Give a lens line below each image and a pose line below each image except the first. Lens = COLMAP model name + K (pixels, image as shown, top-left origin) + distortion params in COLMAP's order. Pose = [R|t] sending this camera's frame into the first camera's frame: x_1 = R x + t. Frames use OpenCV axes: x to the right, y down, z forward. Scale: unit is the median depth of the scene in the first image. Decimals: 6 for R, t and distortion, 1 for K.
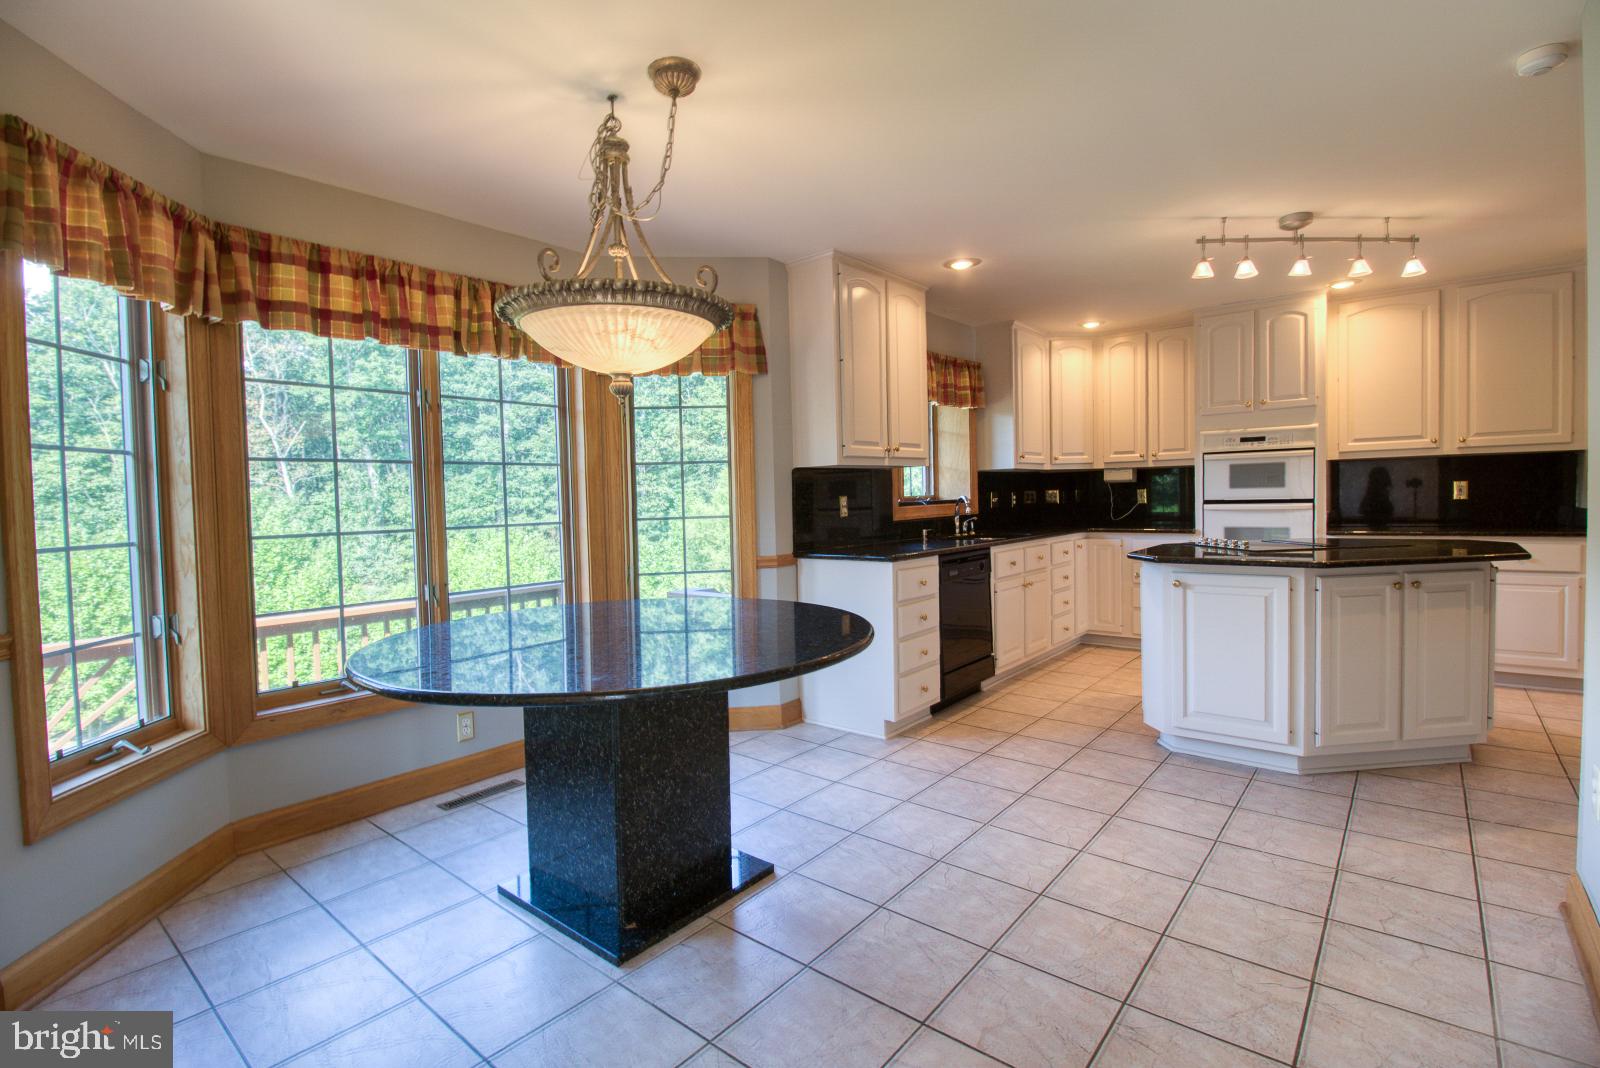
lens RADIAL K [[747.8, 0, 803.4], [0, 747.8, 517.4], [0, 0, 1]] dist [0.001052, -0.013509]
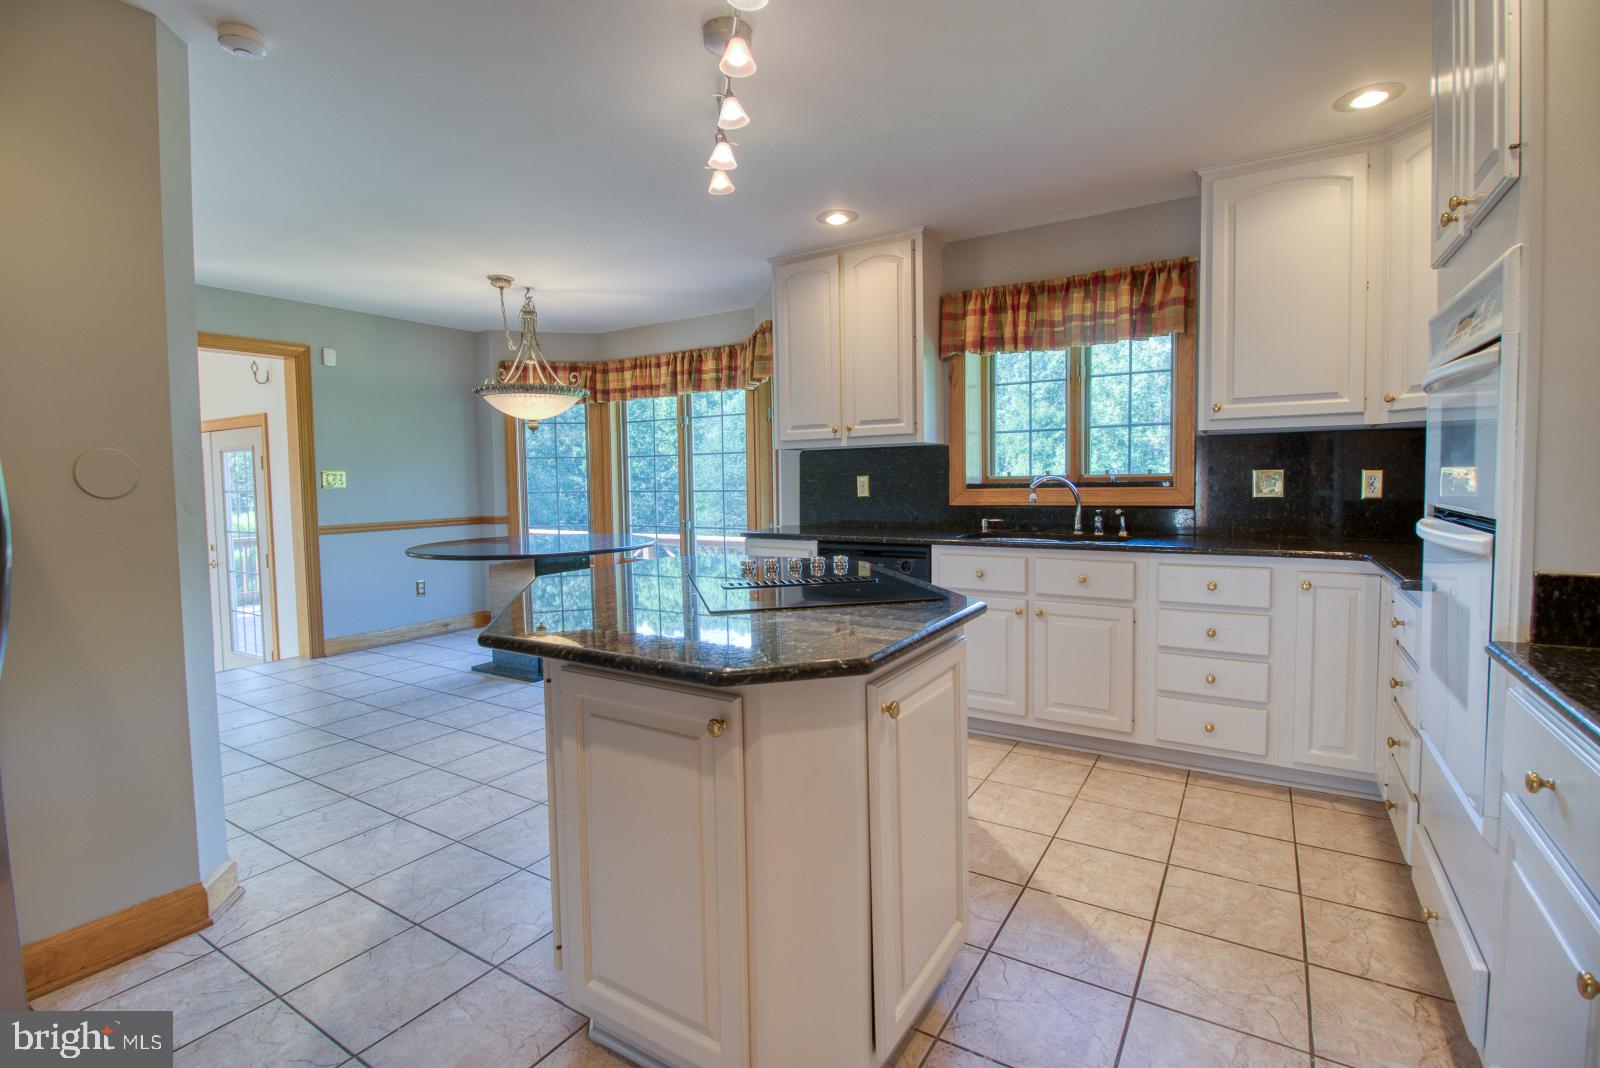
lens RADIAL K [[747.8, 0, 803.4], [0, 747.8, 517.4], [0, 0, 1]] dist [0.001052, -0.013509]
pose [[0.126795, 0.070112, -0.989448, 1.712930], [-0.020395, 0.997472, 0.068066, -0.065885], [0.991719, 0.011550, 0.127905, 1.321496]]
